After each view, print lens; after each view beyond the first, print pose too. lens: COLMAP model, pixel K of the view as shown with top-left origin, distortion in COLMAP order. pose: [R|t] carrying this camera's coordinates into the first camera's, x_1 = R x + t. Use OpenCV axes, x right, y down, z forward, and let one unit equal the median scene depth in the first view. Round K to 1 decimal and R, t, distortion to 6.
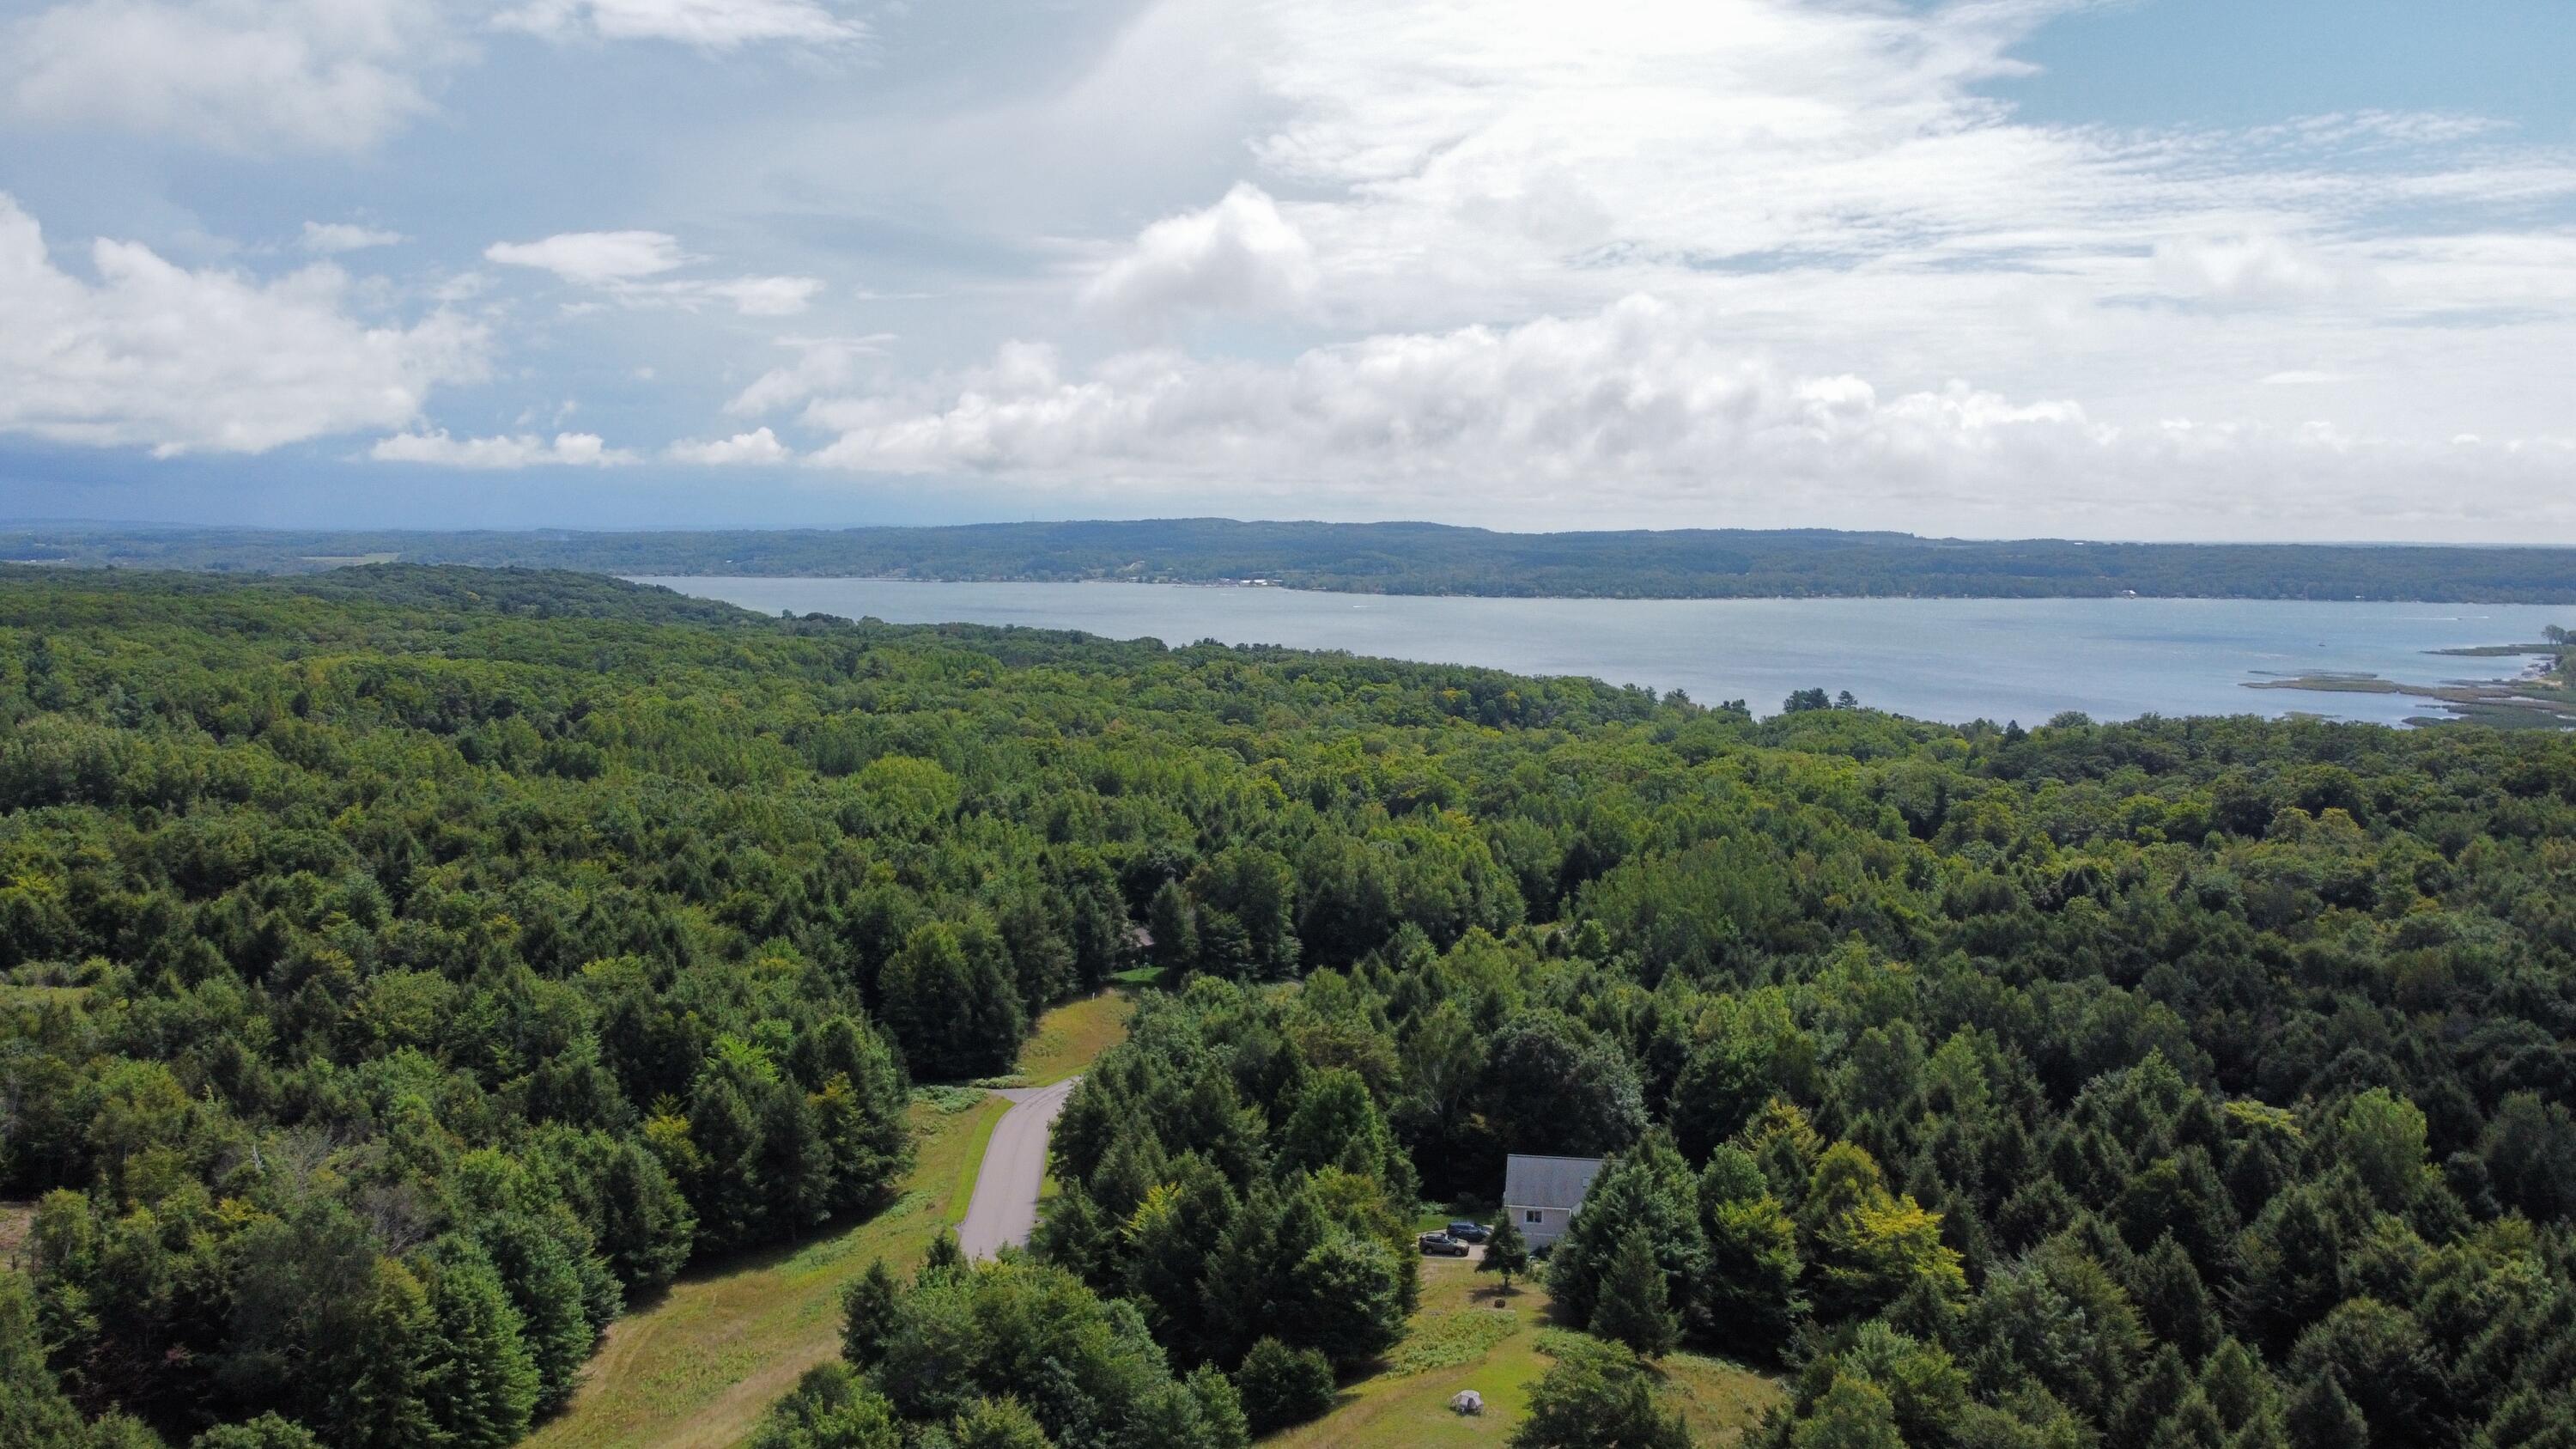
lens RADIAL K [[1955.7, 0, 1295.6], [0, 1955.7, 695.0], [0, 0, 1]] dist [-0.005603, 0.003269]
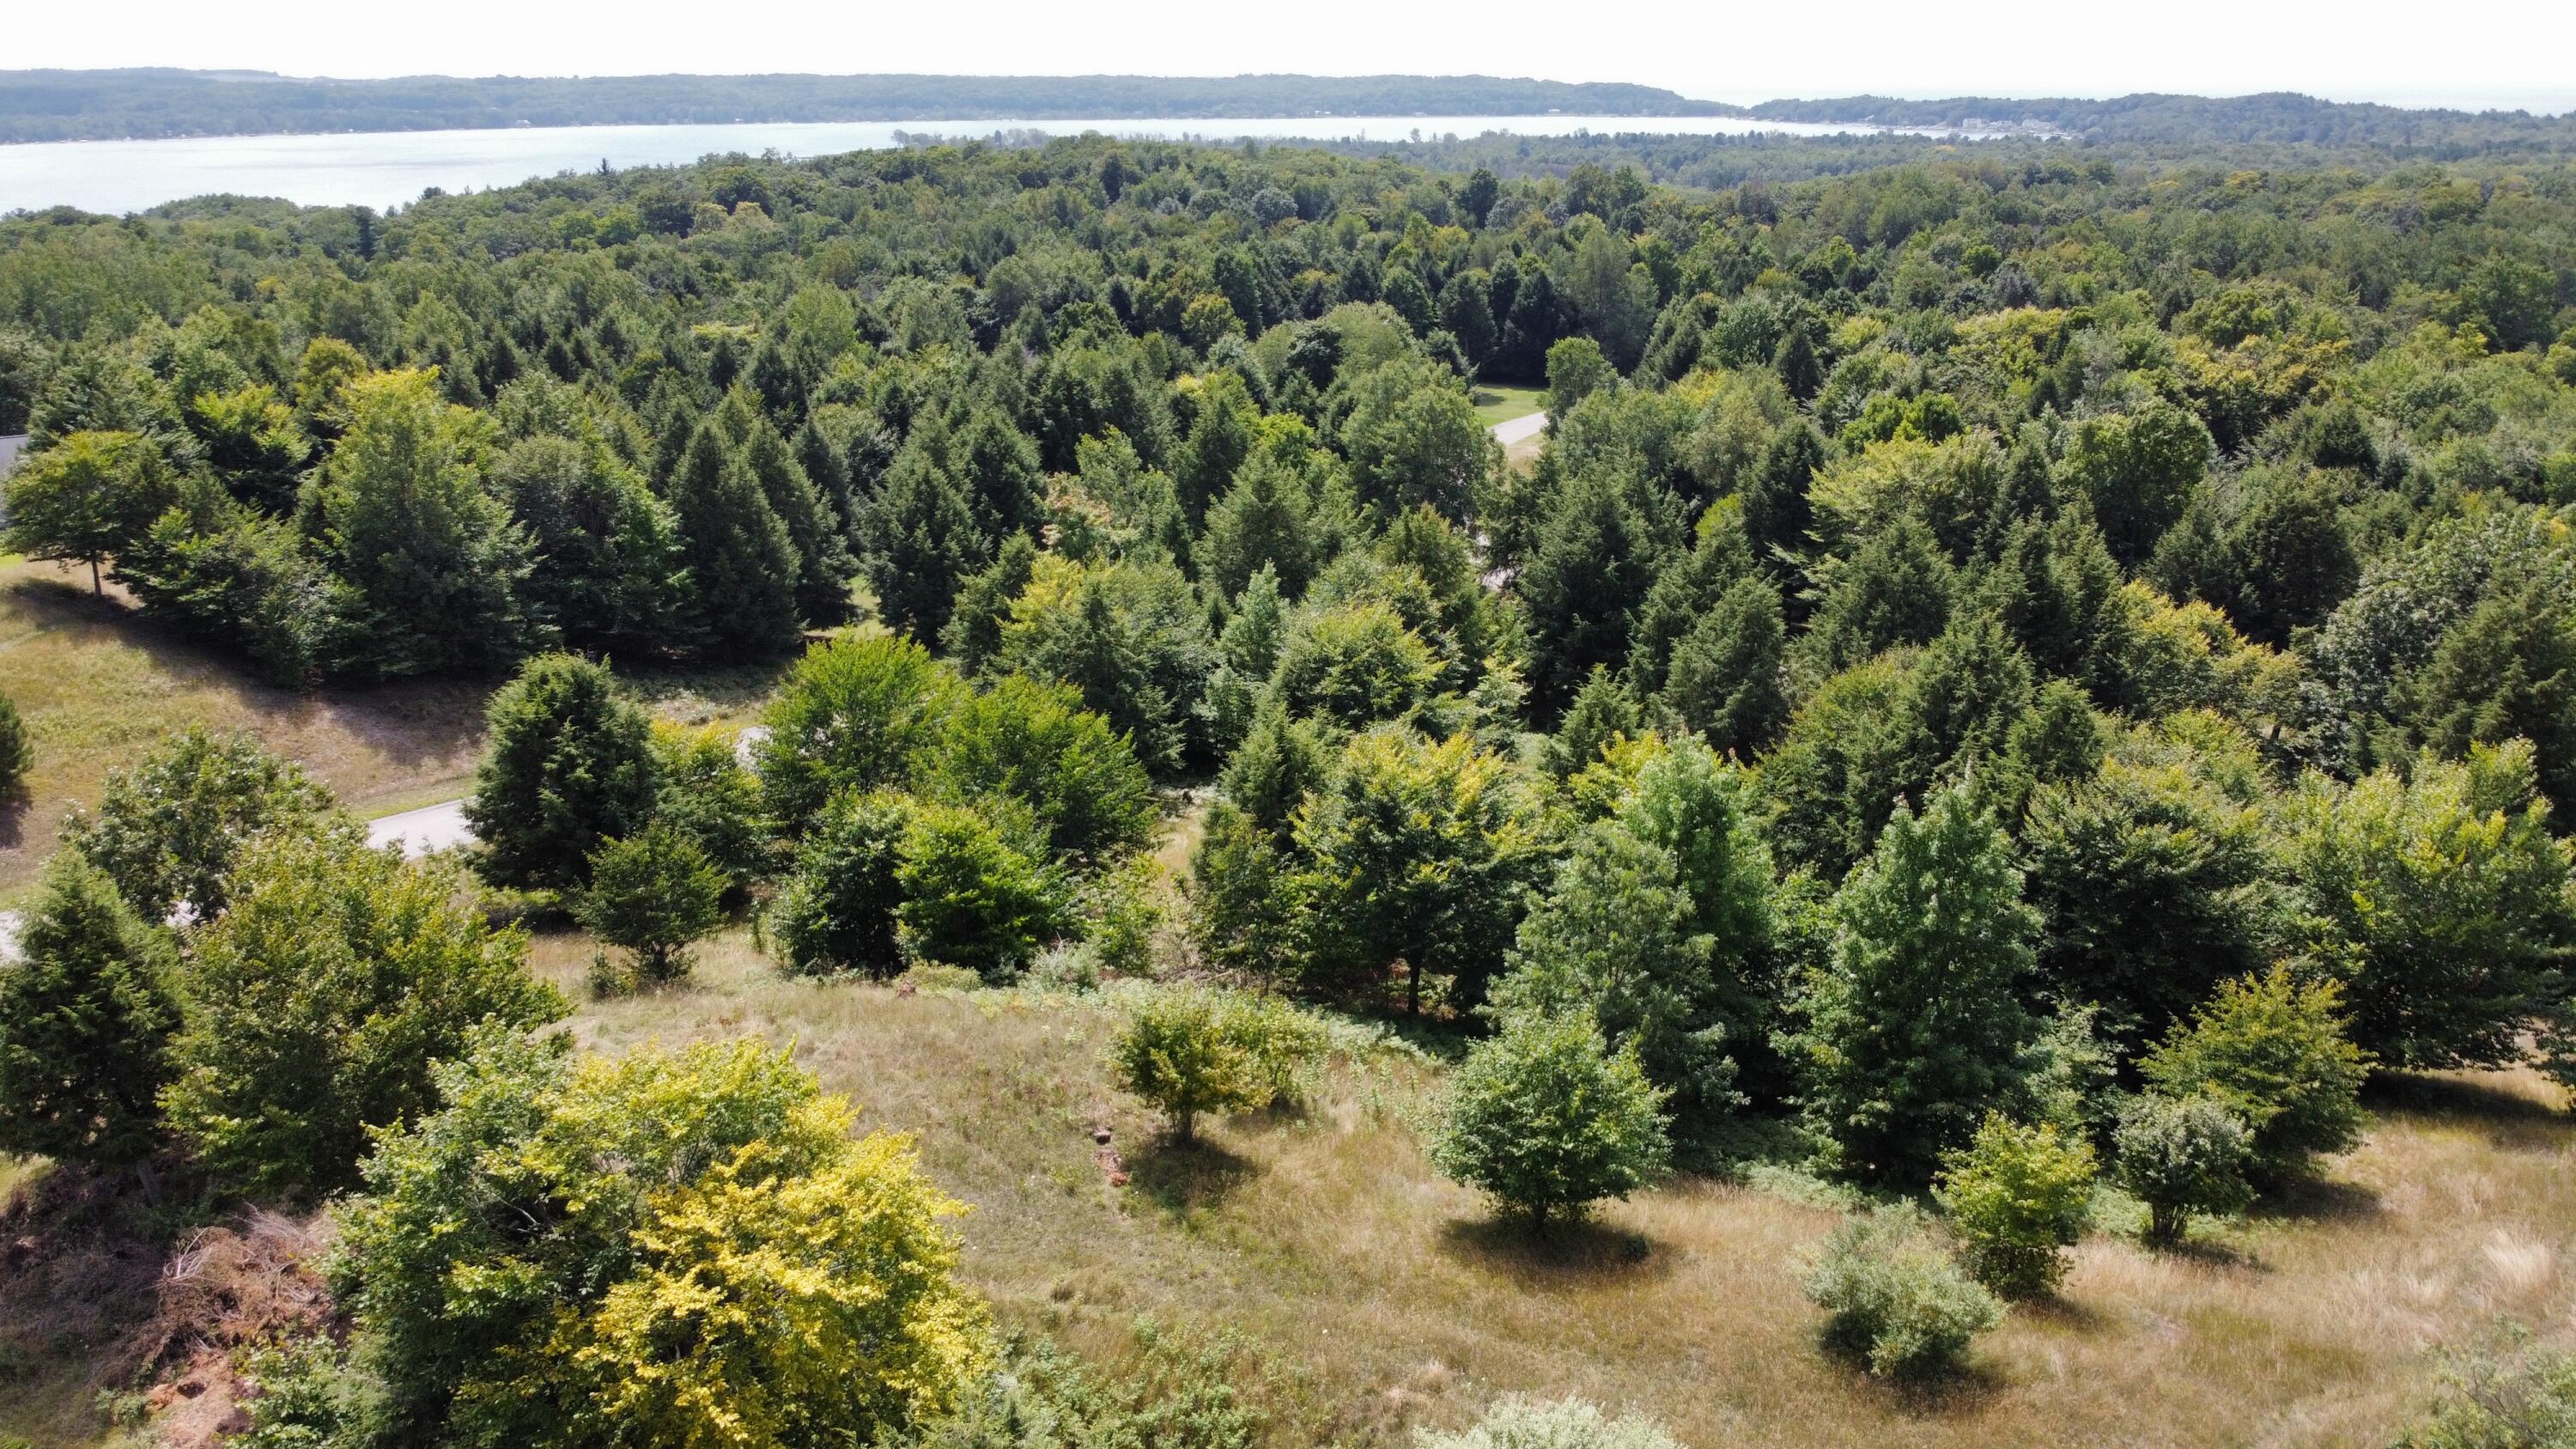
lens RADIAL K [[1955.7, 0, 1292.8], [0, 1955.7, 722.4], [0, 0, 1]] dist [-0.005603, 0.003269]
pose [[0.721457, -0.229833, 0.653205, -0.018783], [0.072146, 0.963126, 0.259197, 0.083456], [-0.688691, -0.139873, 0.711436, -0.010613]]
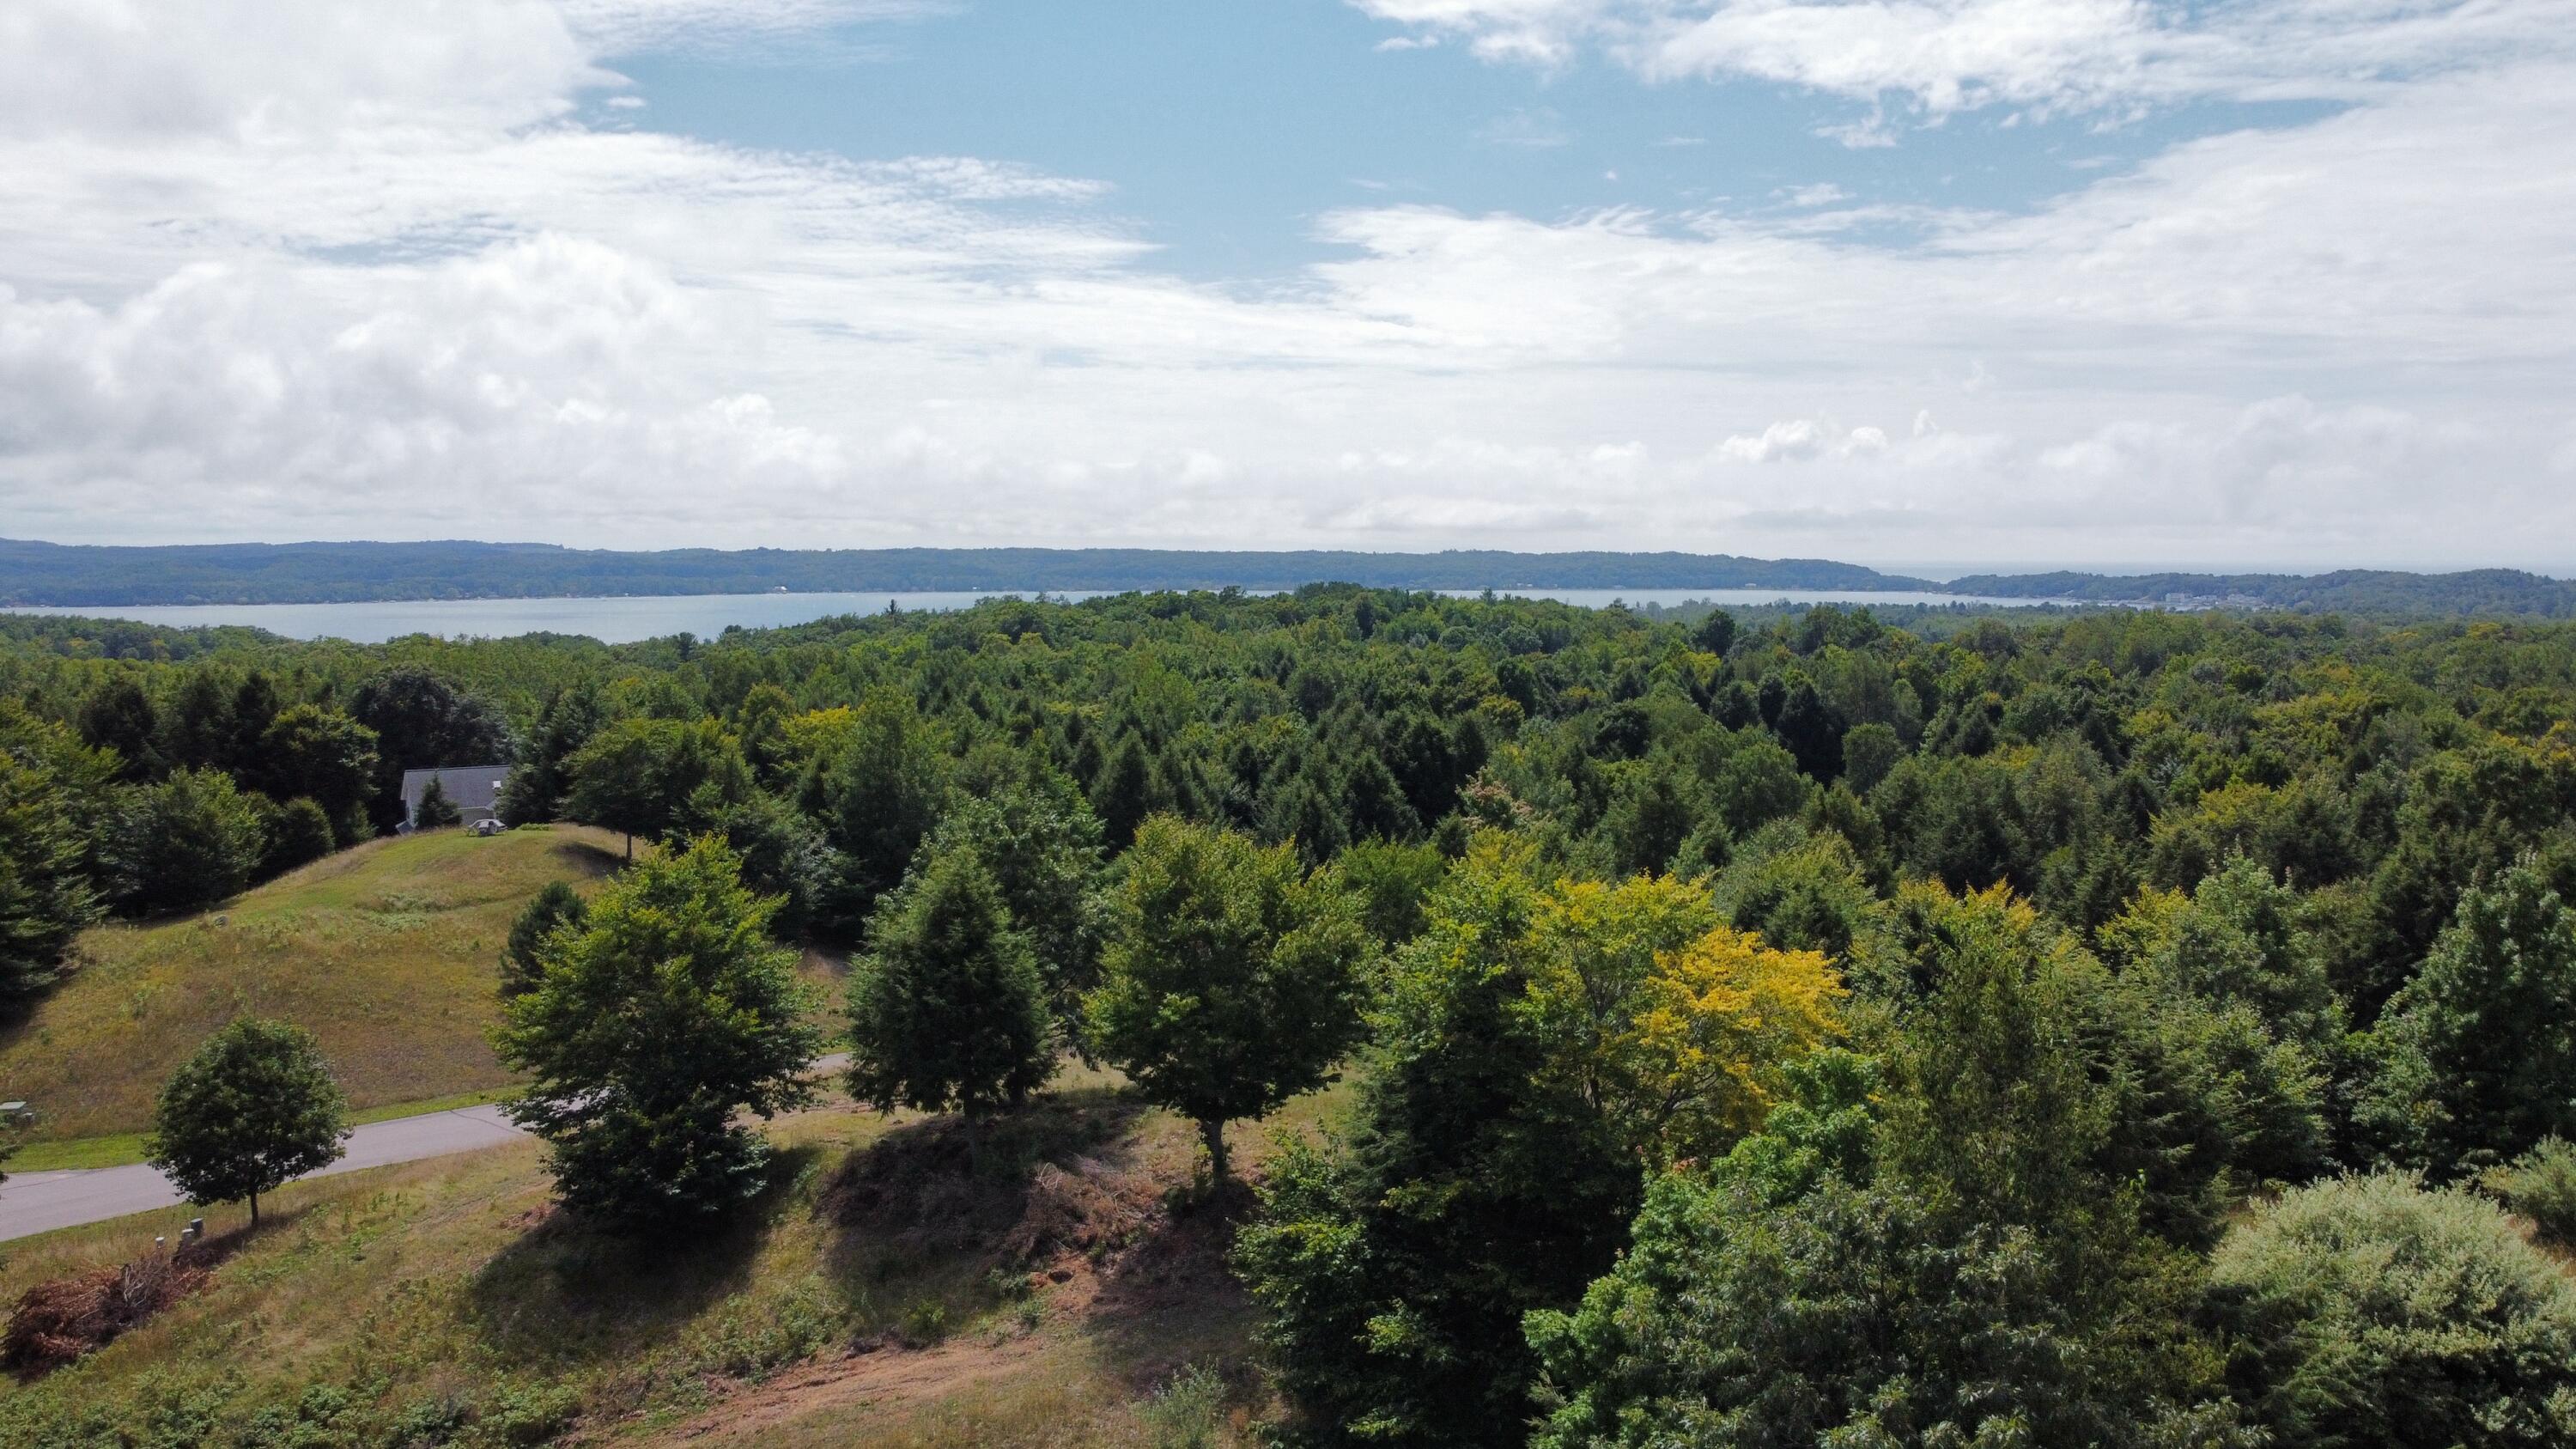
lens RADIAL K [[1955.7, 0, 1294.8], [0, 1955.7, 764.7], [0, 0, 1]] dist [-0.005603, 0.003269]
pose [[0.786400, -0.076311, 0.612986, -0.063772], [0.062738, 0.997076, 0.043639, 0.103766], [-0.614523, 0.004140, 0.788888, -0.008352]]
